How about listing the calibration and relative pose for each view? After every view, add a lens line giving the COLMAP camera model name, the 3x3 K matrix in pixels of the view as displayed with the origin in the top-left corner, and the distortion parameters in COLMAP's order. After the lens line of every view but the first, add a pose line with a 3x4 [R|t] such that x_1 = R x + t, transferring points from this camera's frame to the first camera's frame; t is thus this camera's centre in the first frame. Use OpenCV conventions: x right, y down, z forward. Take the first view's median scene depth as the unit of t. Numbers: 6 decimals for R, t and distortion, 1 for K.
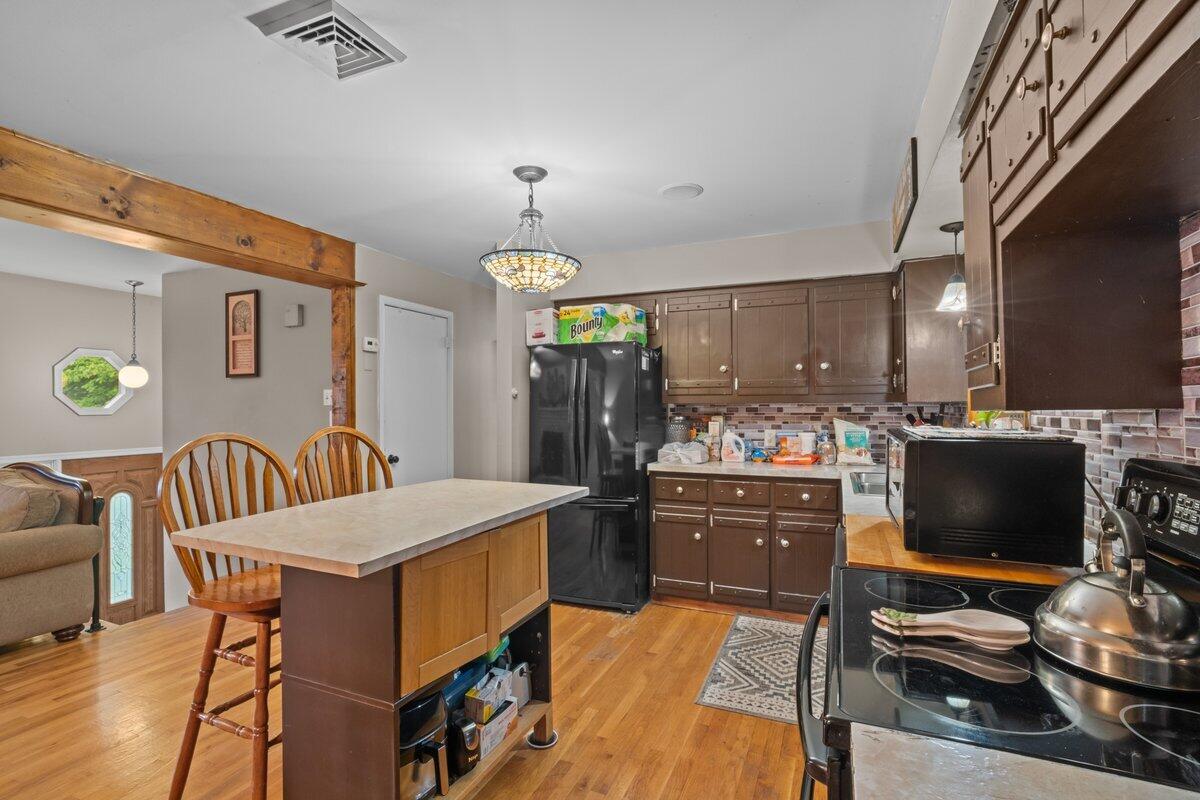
lens RADIAL K [[565.1, 0, 599.4], [0, 565.1, 400.4], [0, 0, 1]] dist [-0.021767, 0.010940]
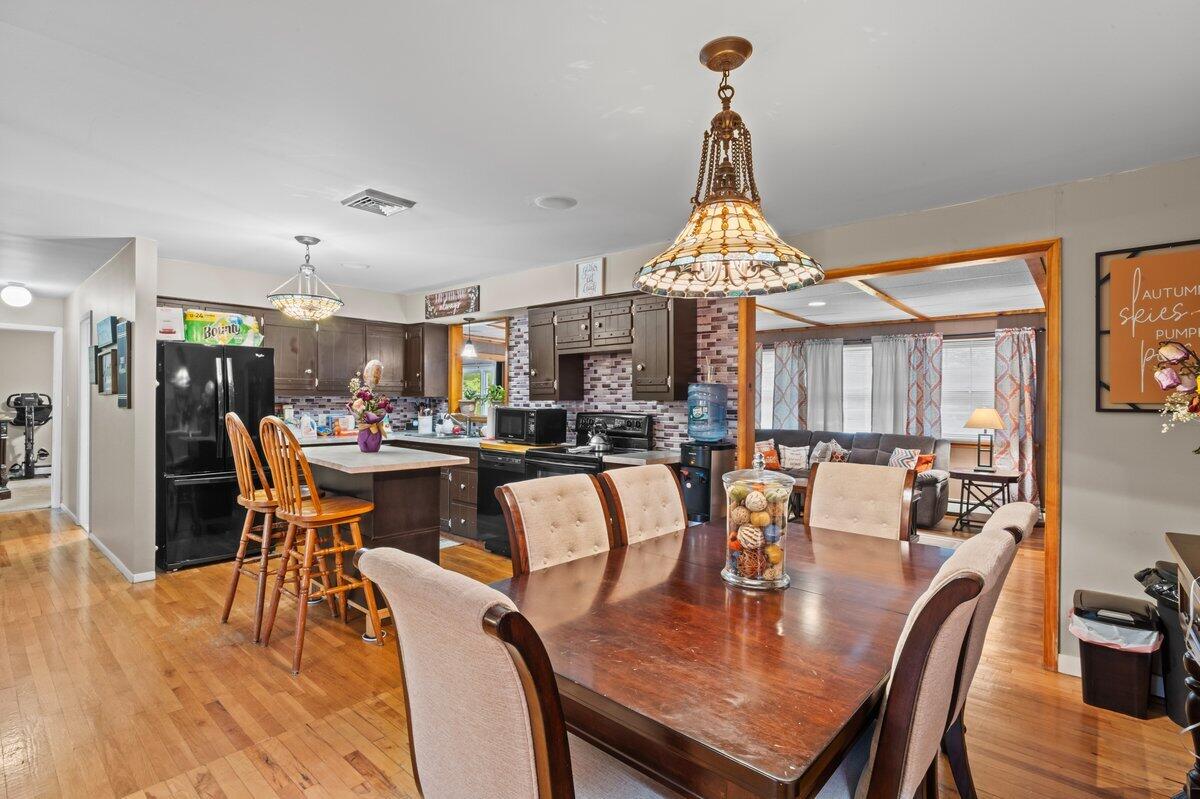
lens RADIAL K [[565.1, 0, 601.0], [0, 565.1, 402.5], [0, 0, 1]] dist [-0.021767, 0.010940]
pose [[0.309641, 0.000185, 0.950853, -0.922191], [-0.017640, 0.999829, 0.005550, 0.001351], [-0.950690, -0.018492, 0.309591, -0.142948]]
